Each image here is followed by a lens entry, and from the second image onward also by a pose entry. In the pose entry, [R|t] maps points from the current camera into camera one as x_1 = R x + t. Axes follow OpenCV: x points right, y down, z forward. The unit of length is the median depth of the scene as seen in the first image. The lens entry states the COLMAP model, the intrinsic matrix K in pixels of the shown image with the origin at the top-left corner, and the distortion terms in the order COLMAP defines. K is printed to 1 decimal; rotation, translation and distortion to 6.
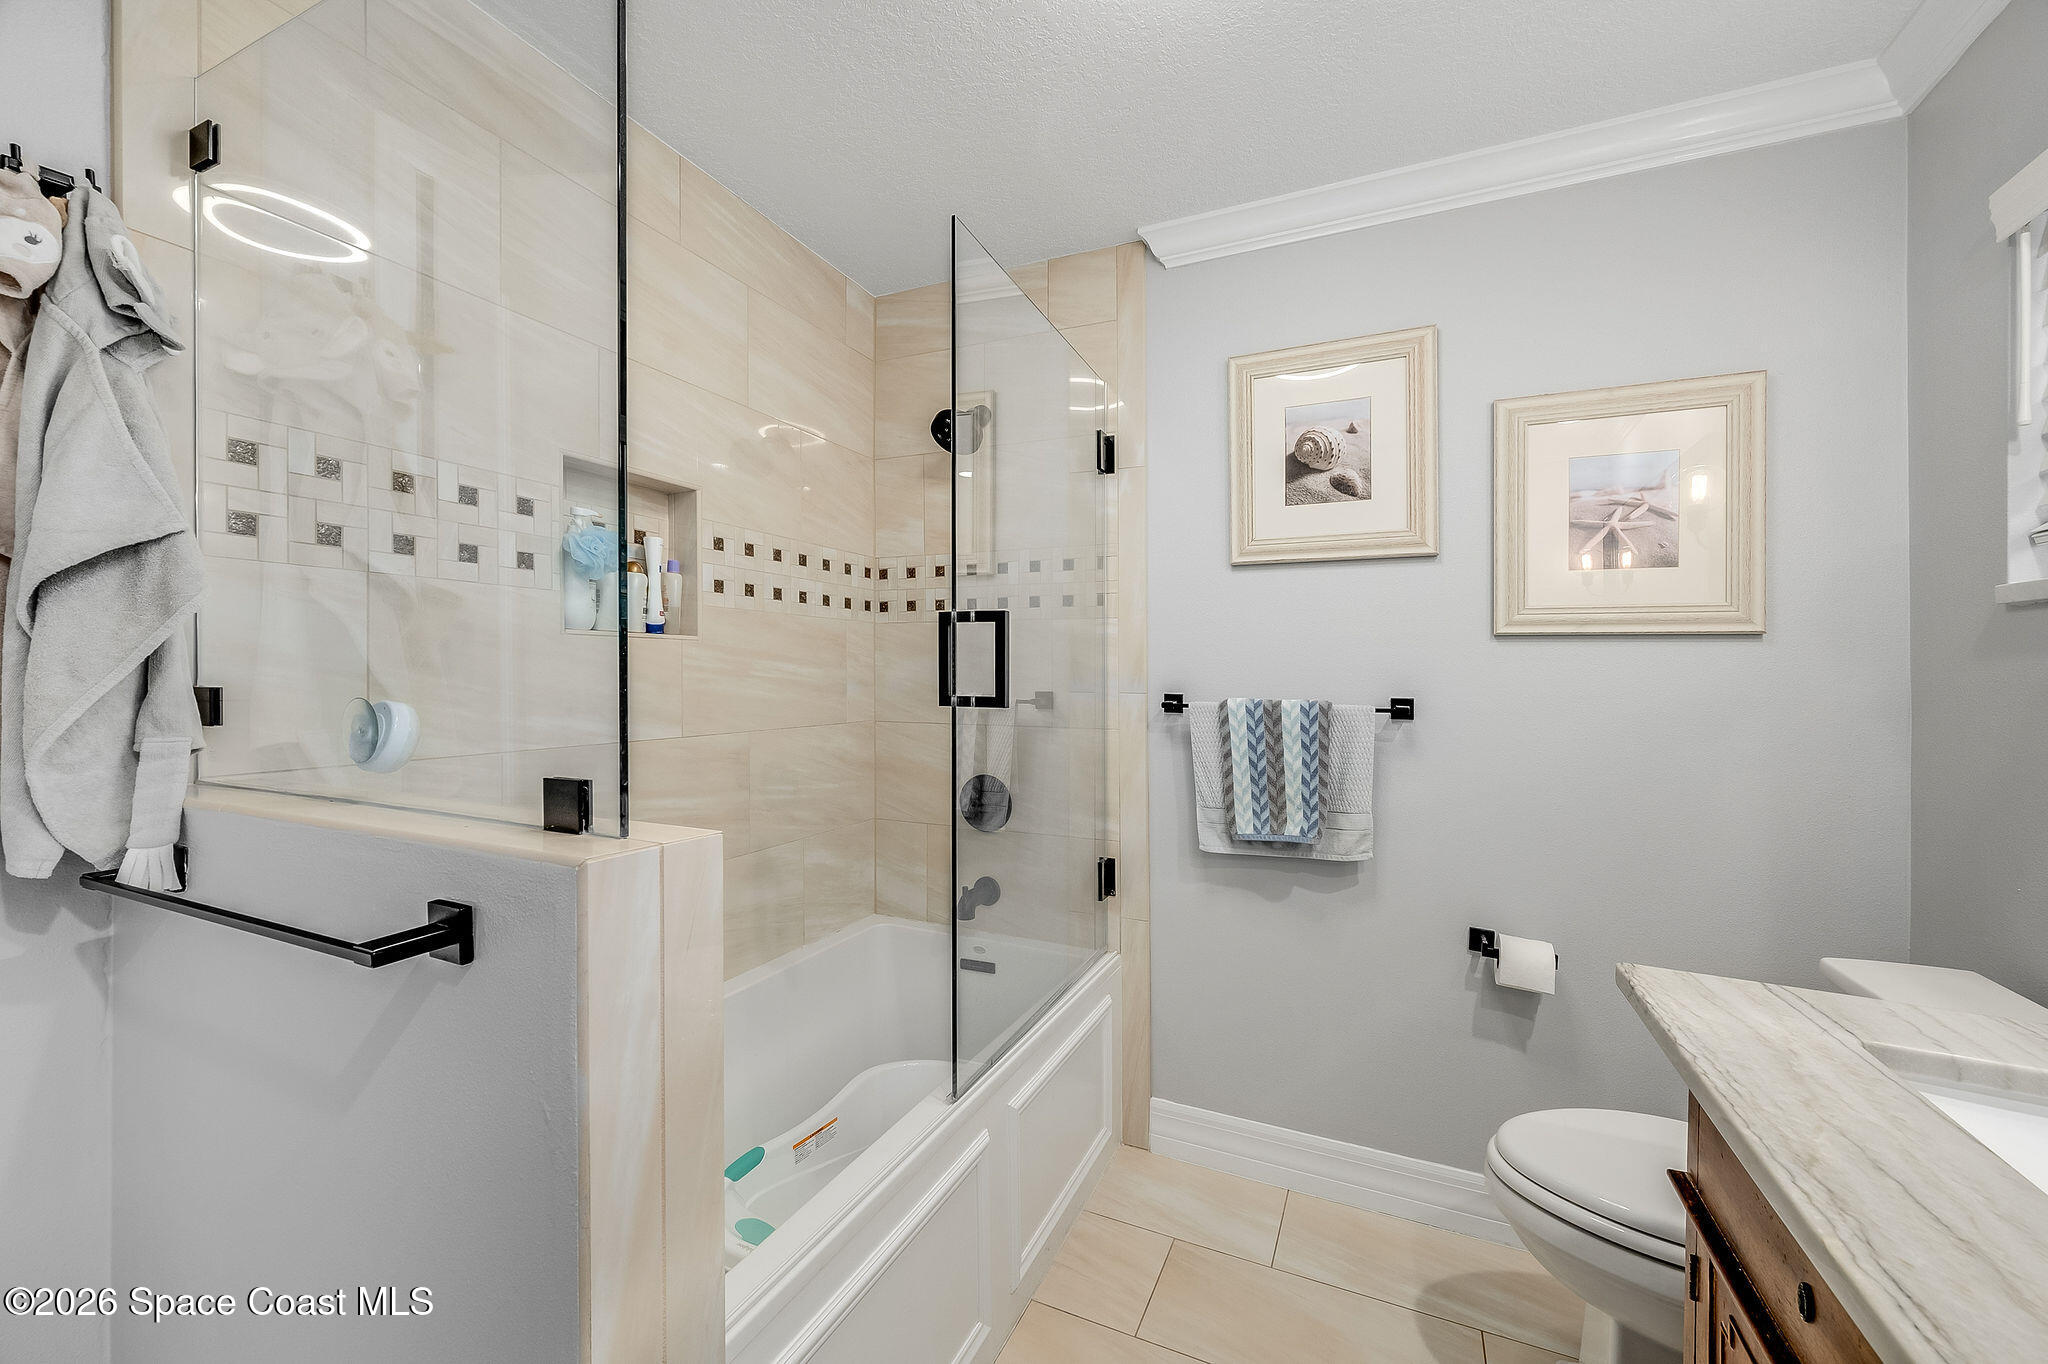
lens RADIAL K [[818.5, 0, 1026.3], [0, 818.5, 690.5], [0, 0, 1]] dist [0.000824, 0.000014]
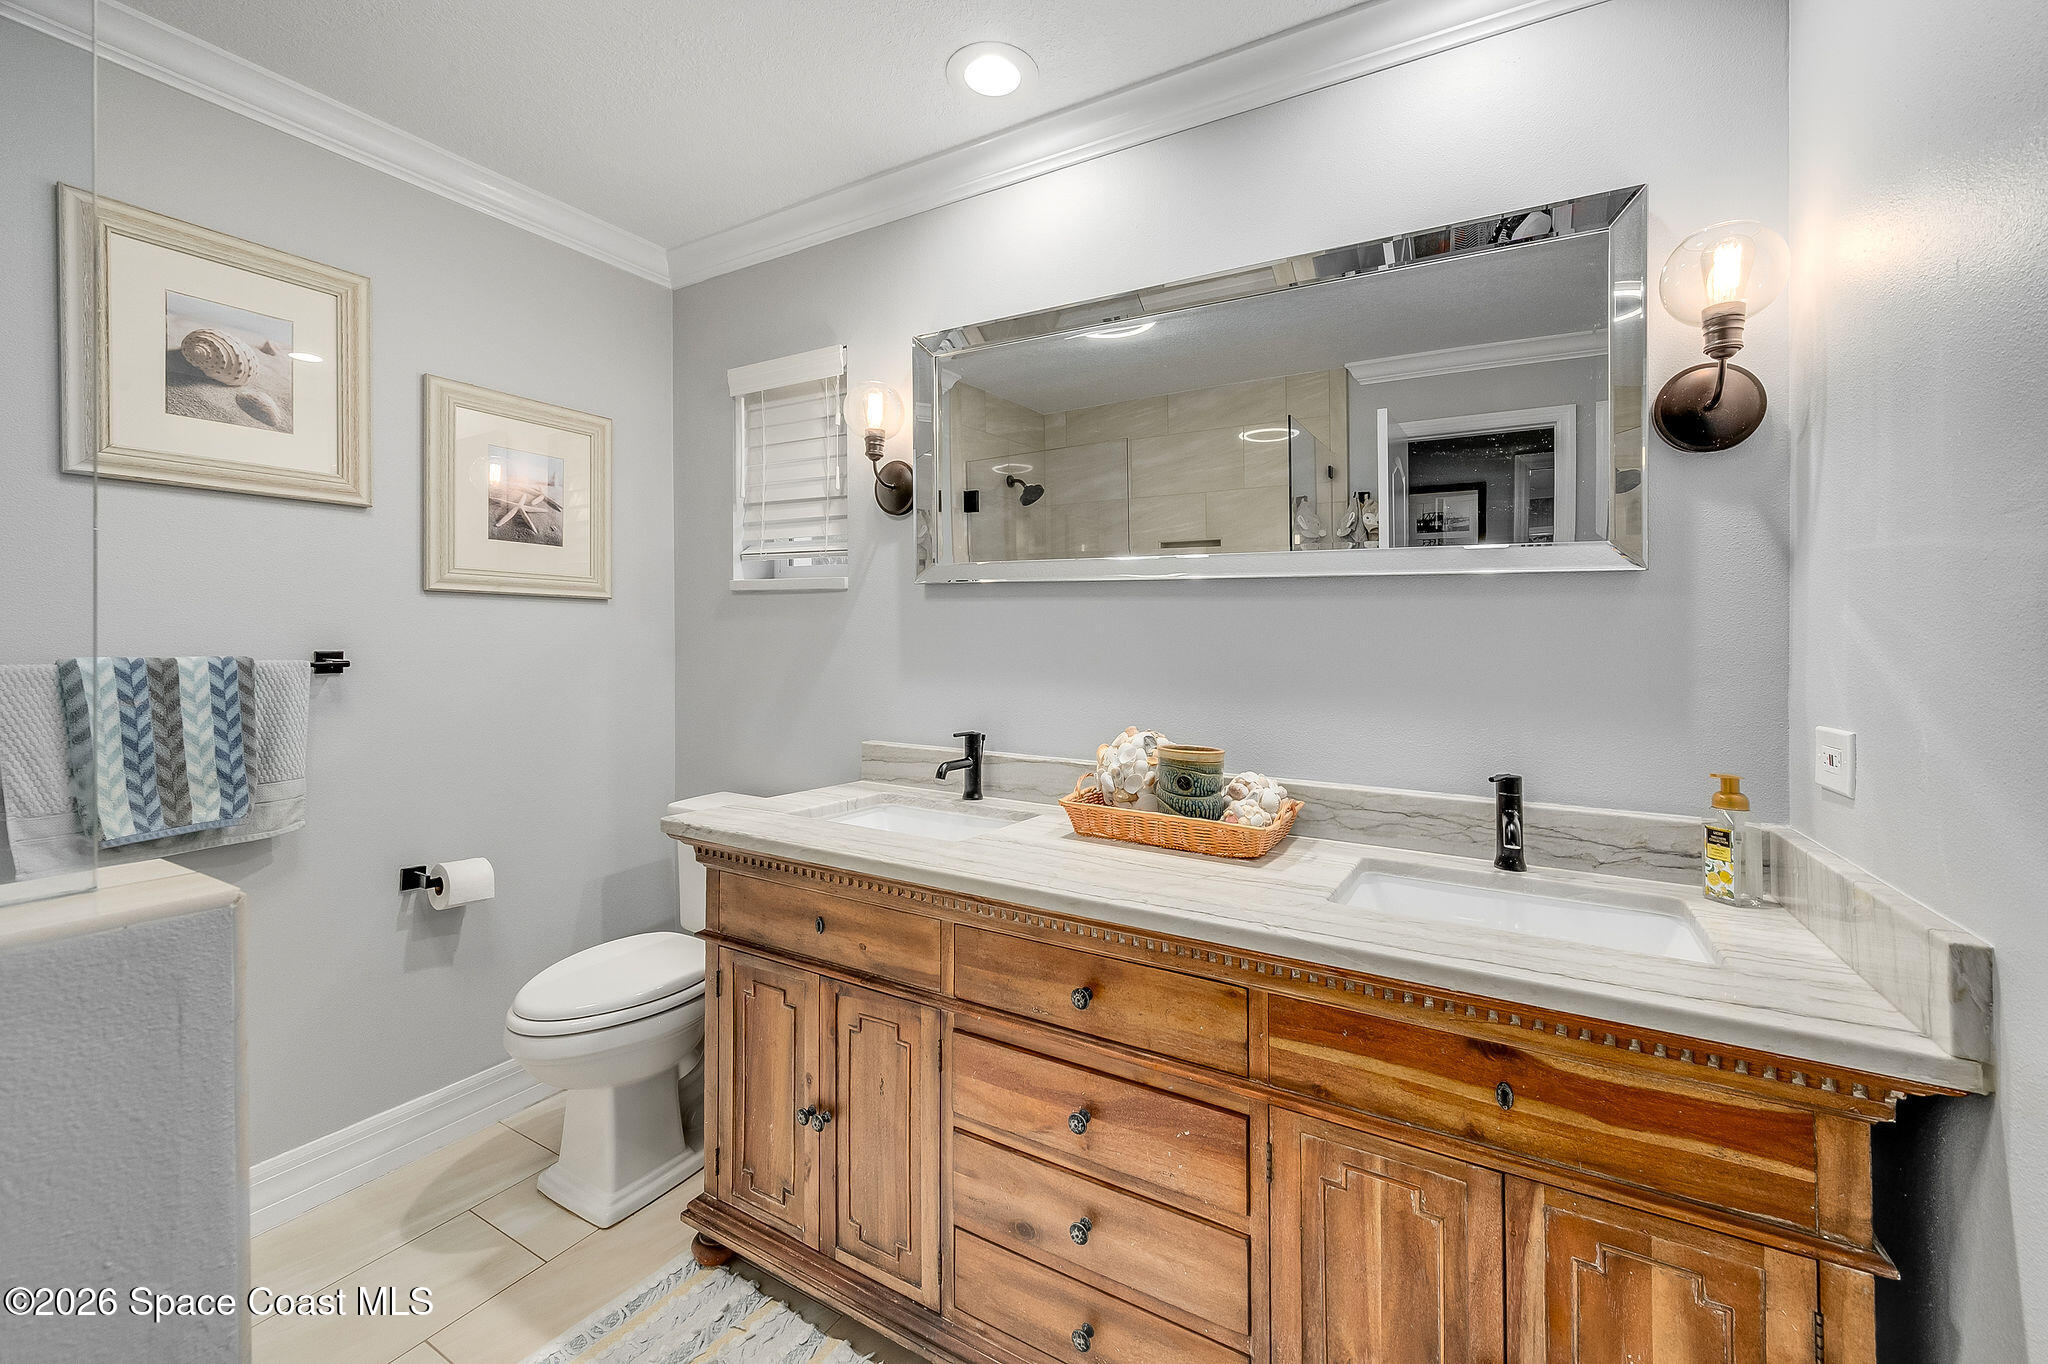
lens RADIAL K [[818.5, 0, 1058.3], [0, 818.5, 629.1], [0, 0, 1]] dist [0.000824, 0.000014]
pose [[0.086495, -0.000764, 0.996252, -0.413943], [0.007335, 0.999973, 0.000130, -0.010119], [-0.996225, 0.007296, 0.086498, 0.074054]]
